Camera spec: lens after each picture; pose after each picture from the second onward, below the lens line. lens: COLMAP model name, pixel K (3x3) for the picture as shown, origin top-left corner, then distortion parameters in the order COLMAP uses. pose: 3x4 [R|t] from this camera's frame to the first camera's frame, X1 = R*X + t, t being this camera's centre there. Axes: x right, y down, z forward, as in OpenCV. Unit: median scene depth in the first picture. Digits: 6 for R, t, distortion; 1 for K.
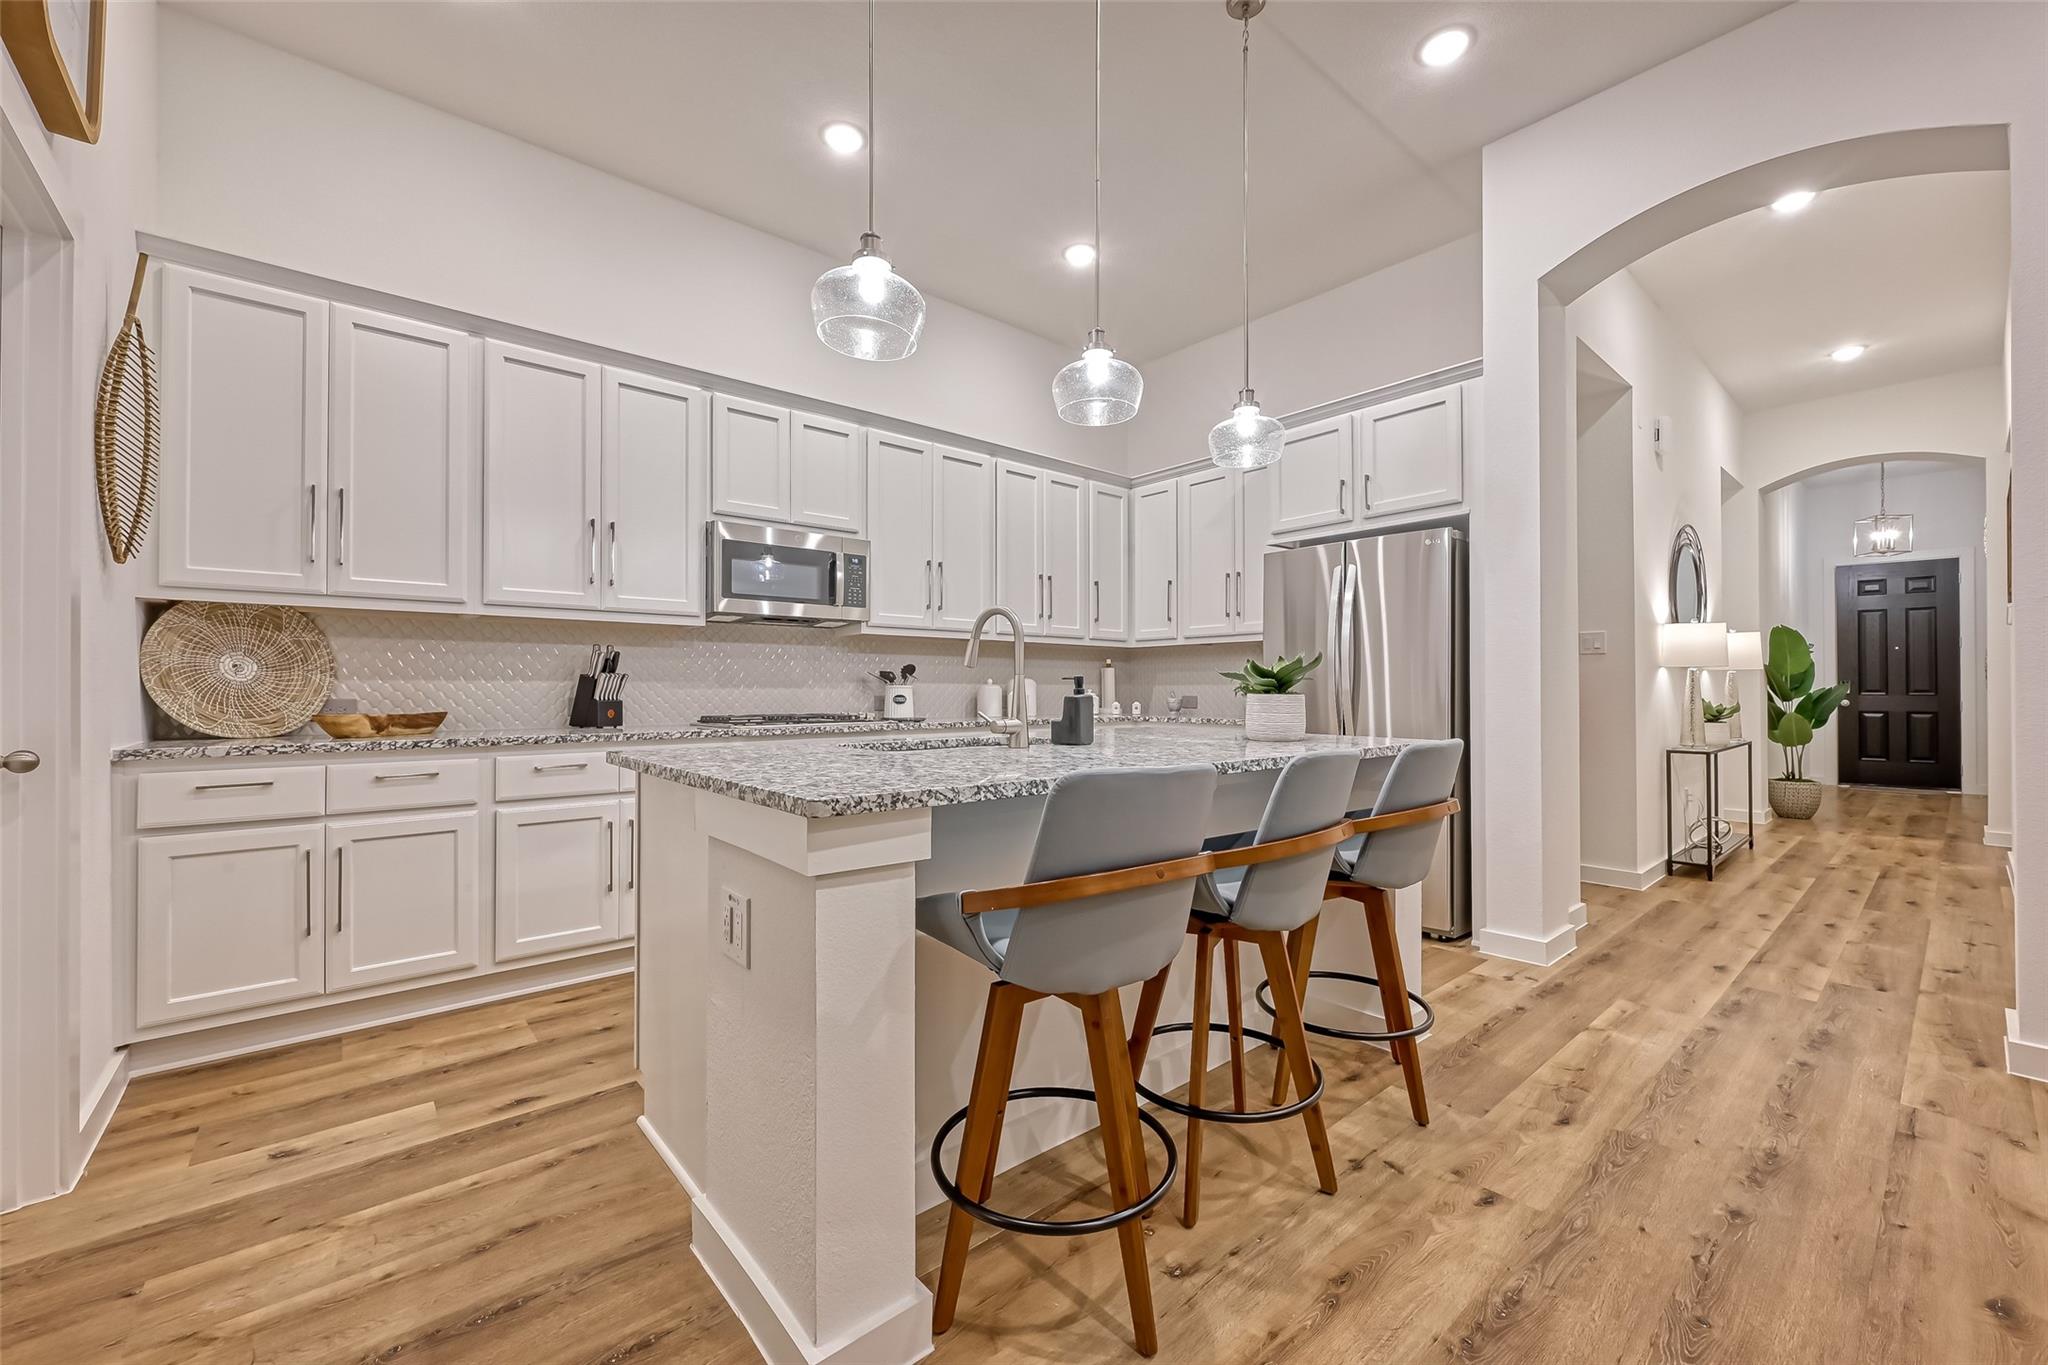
lens RADIAL K [[811.4, 0, 1037.3], [0, 811.4, 681.0], [0, 0, 1]] dist [0.000078, -0.000131]
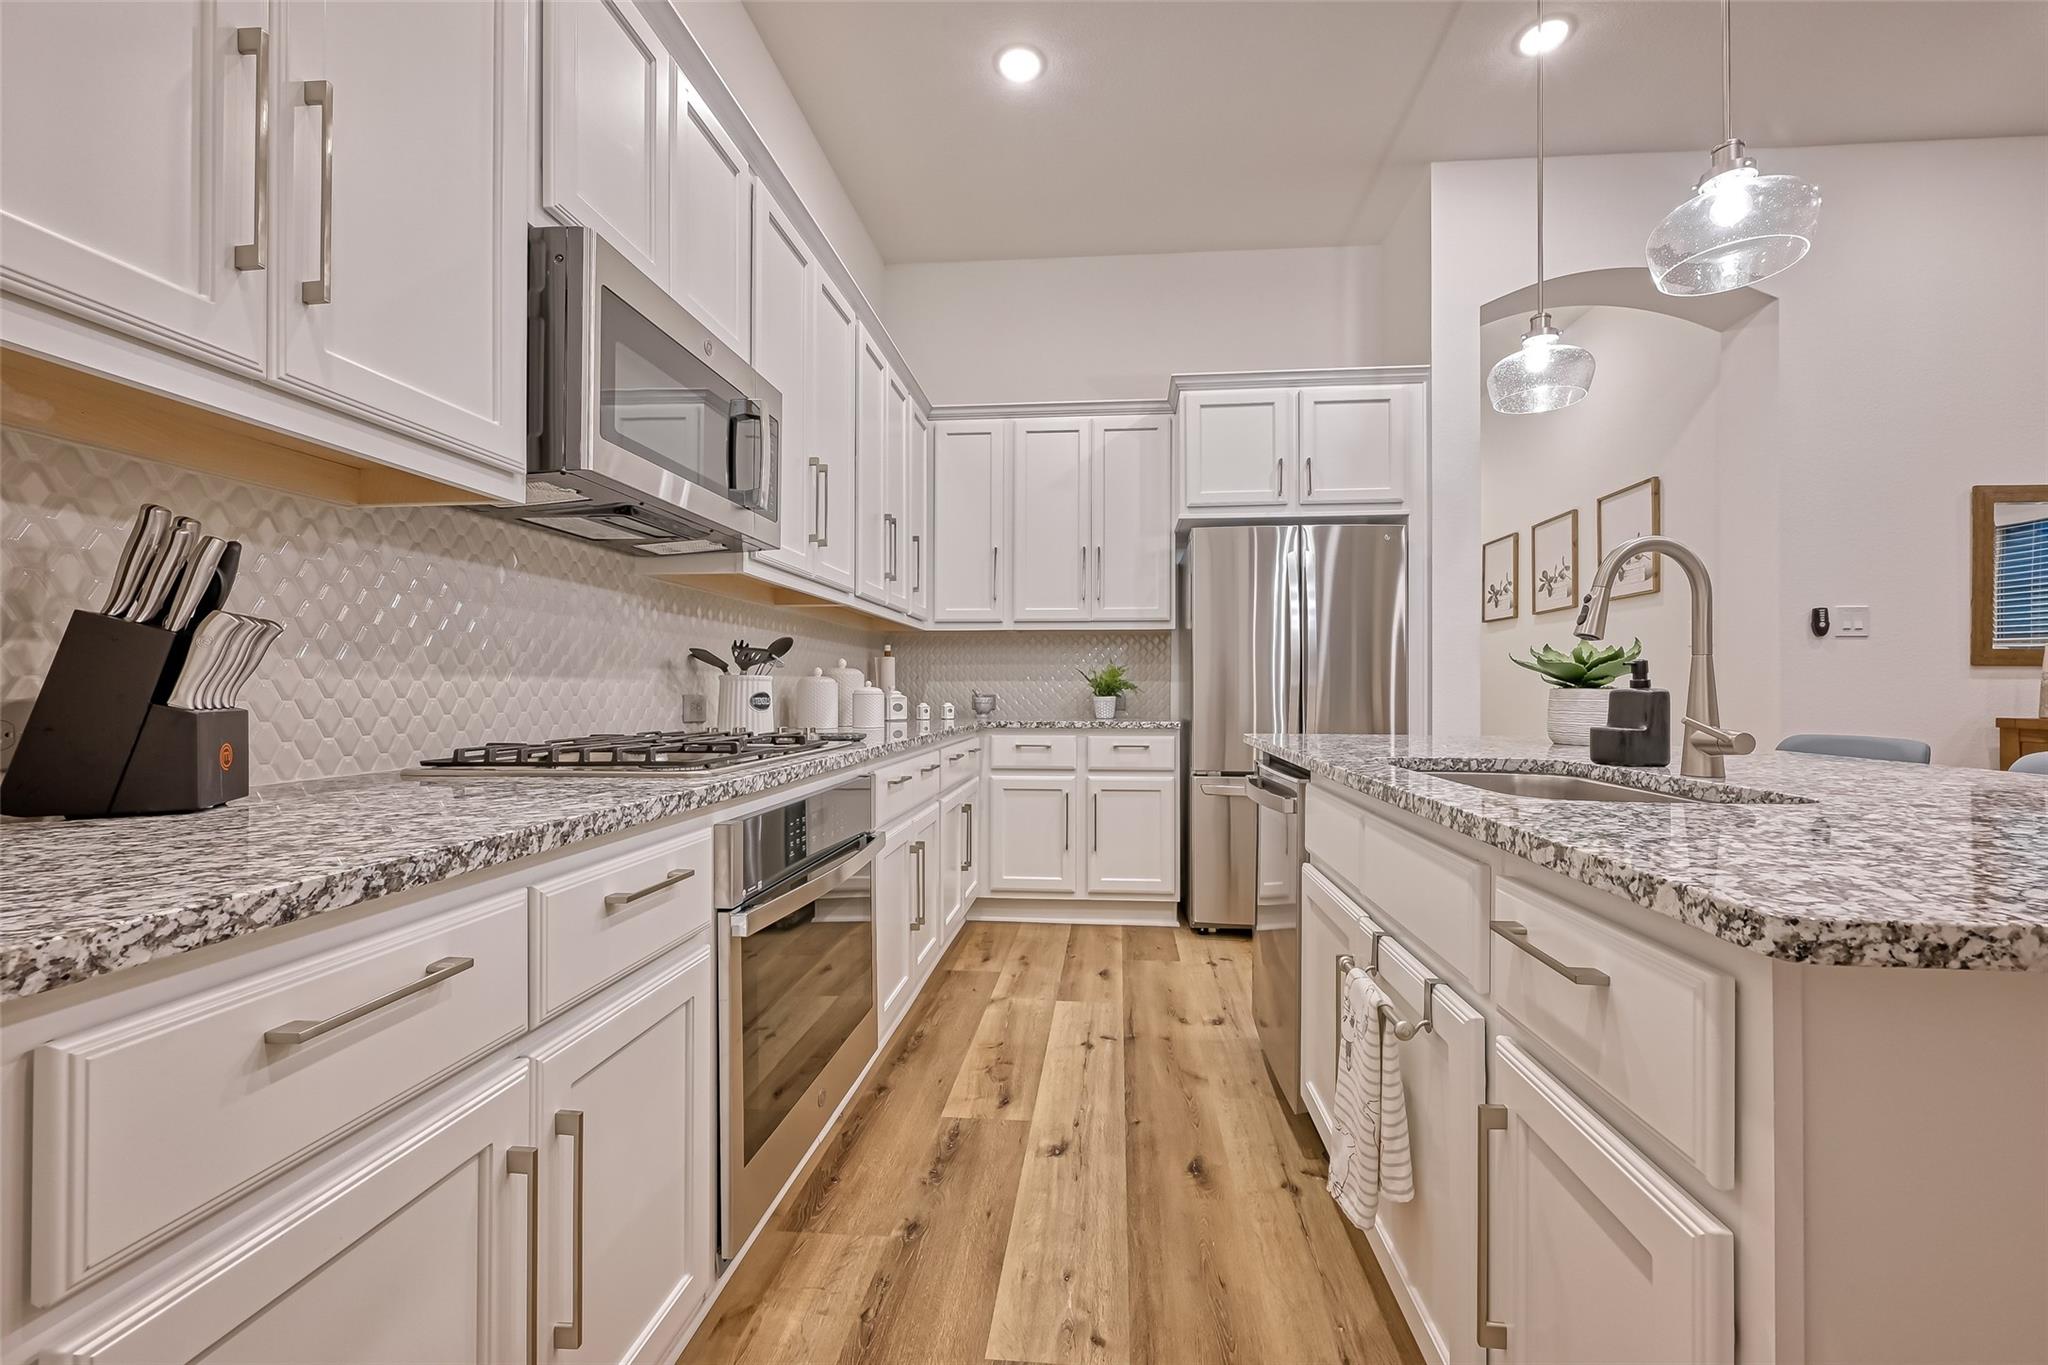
lens RADIAL K [[811.4, 0, 1059.5], [0, 811.4, 692.1], [0, 0, 1]] dist [0.000078, -0.000131]
pose [[0.716390, 0.000477, 0.697700, -0.457473], [-0.010454, 0.999895, 0.010050, 0.010529], [-0.697622, -0.014494, 0.716320, 0.525115]]
